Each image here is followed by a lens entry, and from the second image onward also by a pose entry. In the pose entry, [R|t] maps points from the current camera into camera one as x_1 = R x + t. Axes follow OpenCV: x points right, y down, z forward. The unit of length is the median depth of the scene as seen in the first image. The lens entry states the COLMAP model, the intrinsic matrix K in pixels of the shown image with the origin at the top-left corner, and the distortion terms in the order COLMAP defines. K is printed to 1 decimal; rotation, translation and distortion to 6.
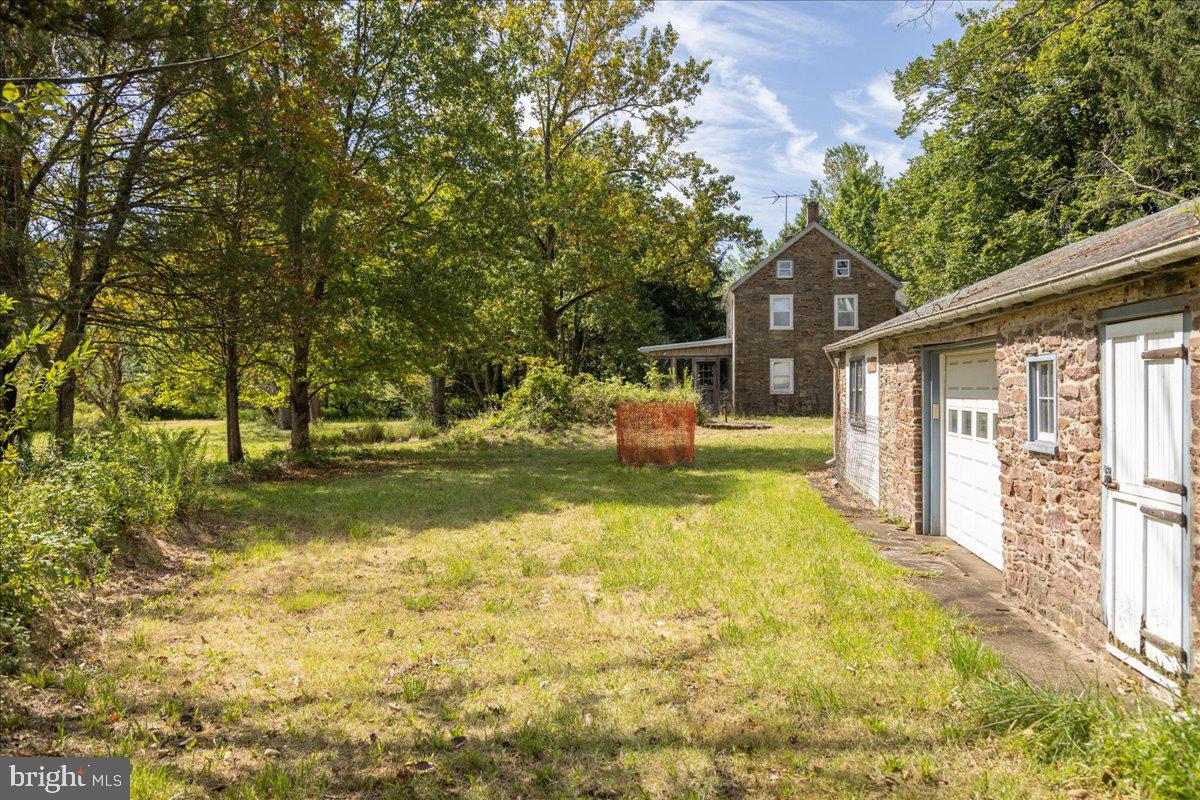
lens RADIAL K [[1123.7, 0, 600.0], [0, 1123.7, 400.0], [0, 0, 1]] dist [0.052807, 0.000028]
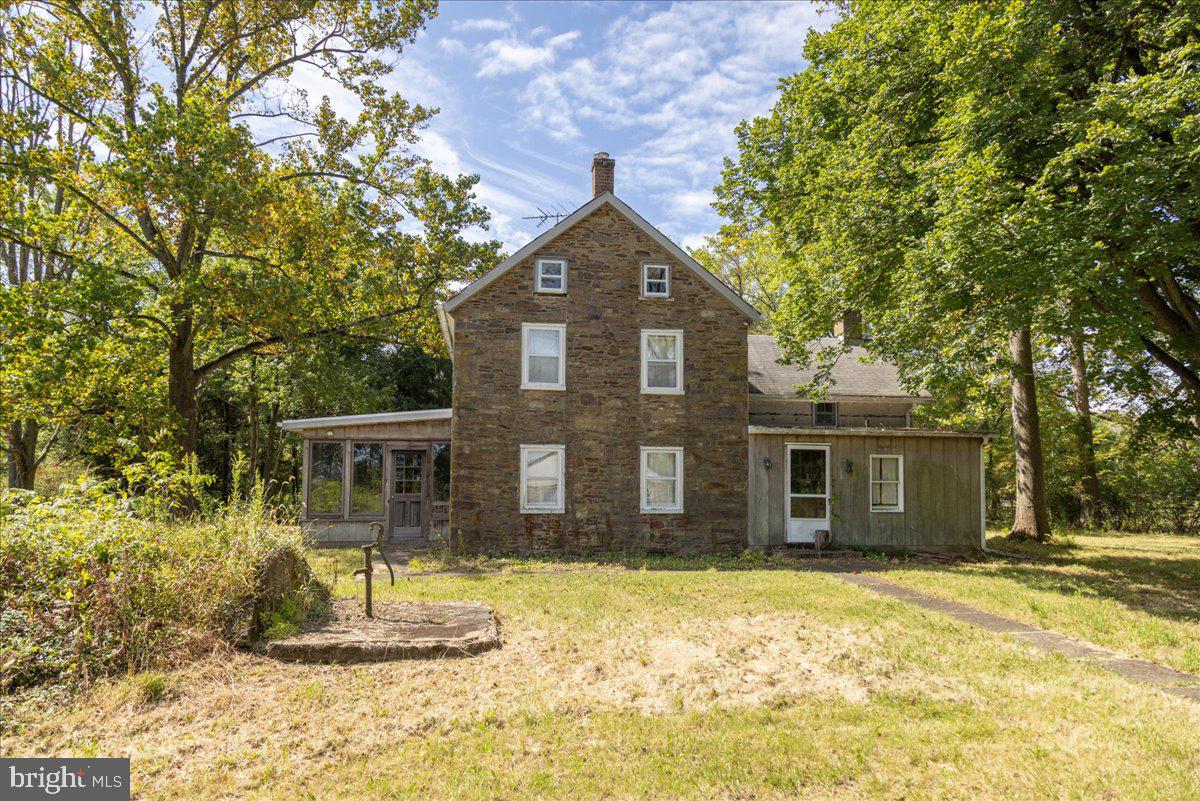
lens RADIAL K [[1123.7, 0, 600.0], [0, 1123.7, 400.5], [0, 0, 1]] dist [0.052807, 0.000028]
pose [[0.979156, 0.028965, 0.201033, 0.074720], [-0.011171, 0.995961, -0.089086, -0.010119], [-0.202802, 0.084983, 0.975525, 0.441113]]
